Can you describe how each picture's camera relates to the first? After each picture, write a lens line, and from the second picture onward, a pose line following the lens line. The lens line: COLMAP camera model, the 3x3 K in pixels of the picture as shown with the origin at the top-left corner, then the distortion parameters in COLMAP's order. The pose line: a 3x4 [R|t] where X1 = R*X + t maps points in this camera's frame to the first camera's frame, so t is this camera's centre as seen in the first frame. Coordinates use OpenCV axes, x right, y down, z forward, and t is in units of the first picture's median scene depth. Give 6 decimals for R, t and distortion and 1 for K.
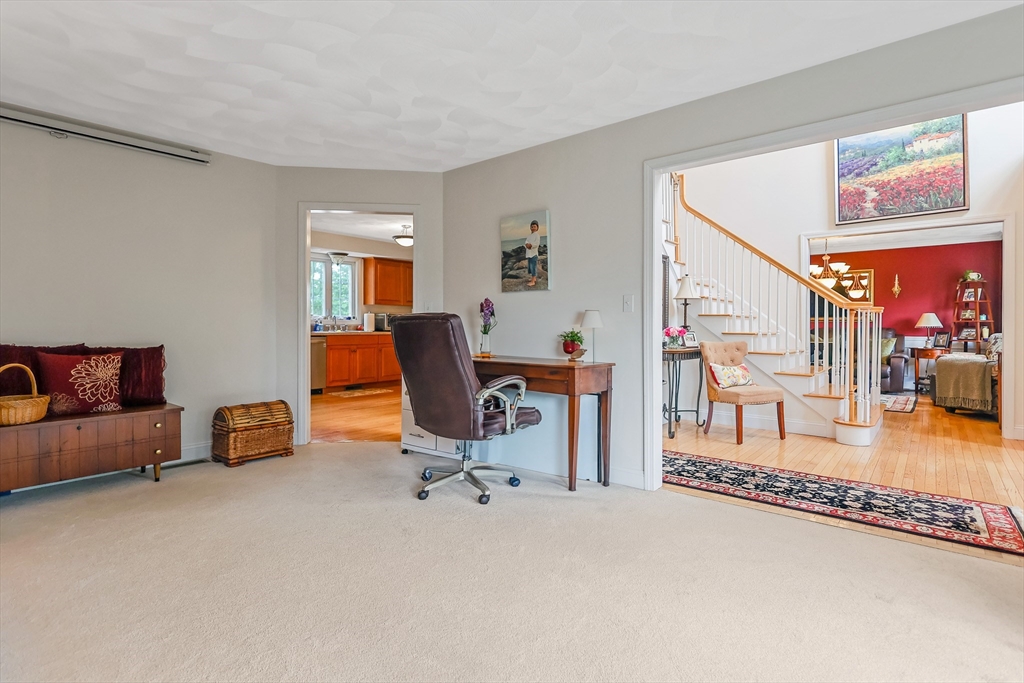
lens RADIAL K [[504.9, 0, 509.9], [0, 504.9, 326.6], [0, 0, 1]] dist [-0.001523, -0.000077]
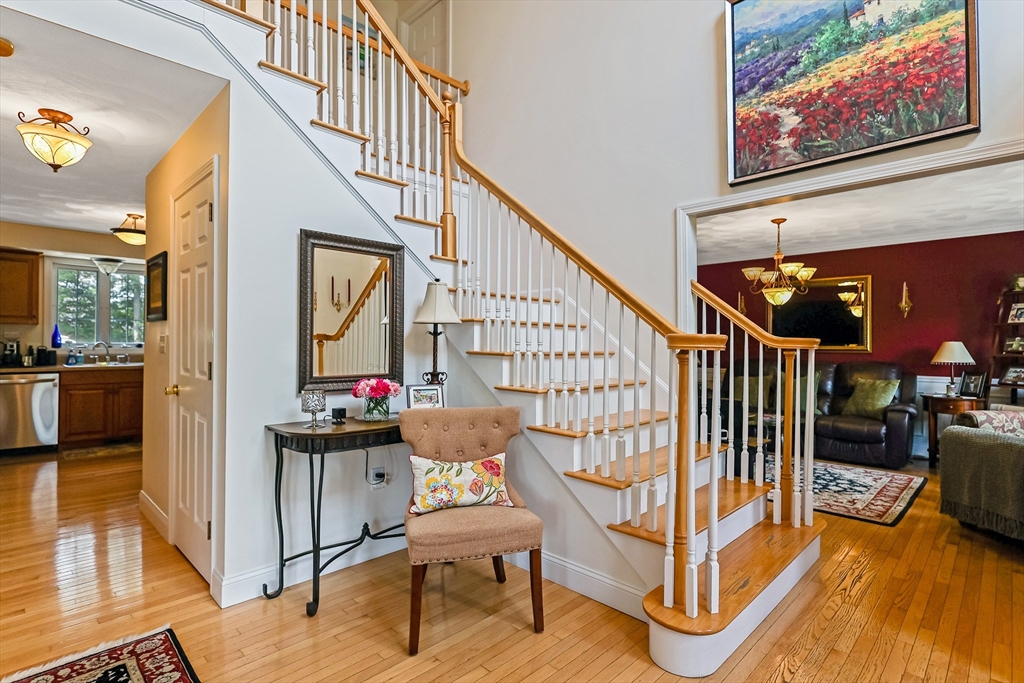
lens RADIAL K [[505.7, 0, 512.6], [0, 505.7, 340.4], [0, 0, 1]] dist [-0.001229, -0.000226]
pose [[0.996737, 0.001848, -0.080700, 0.362472], [-0.002310, 0.999981, -0.005635, -0.025642], [0.080688, 0.005803, 0.996723, 0.351381]]
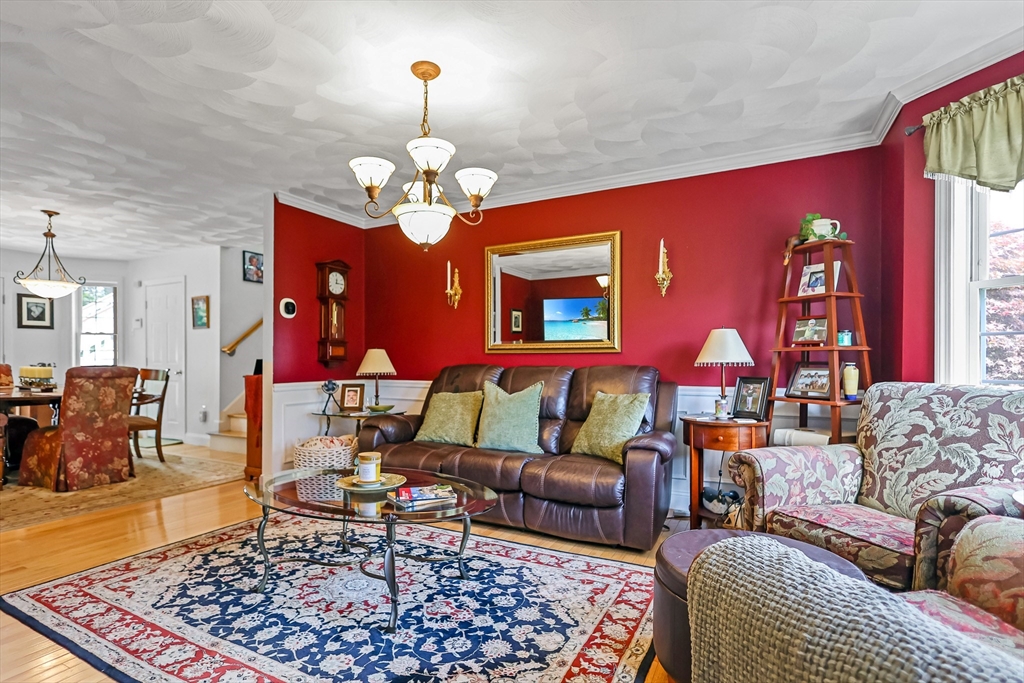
lens RADIAL K [[506.1, 0, 501.1], [0, 506.1, 361.2], [0, 0, 1]] dist [-0.007013, -0.000074]
pose [[0.977508, -0.000130, 0.210899, 0.644171], [0.000545, 0.999998, -0.001908, -0.000742], [-0.210898, 0.001980, 0.977506, 0.726204]]
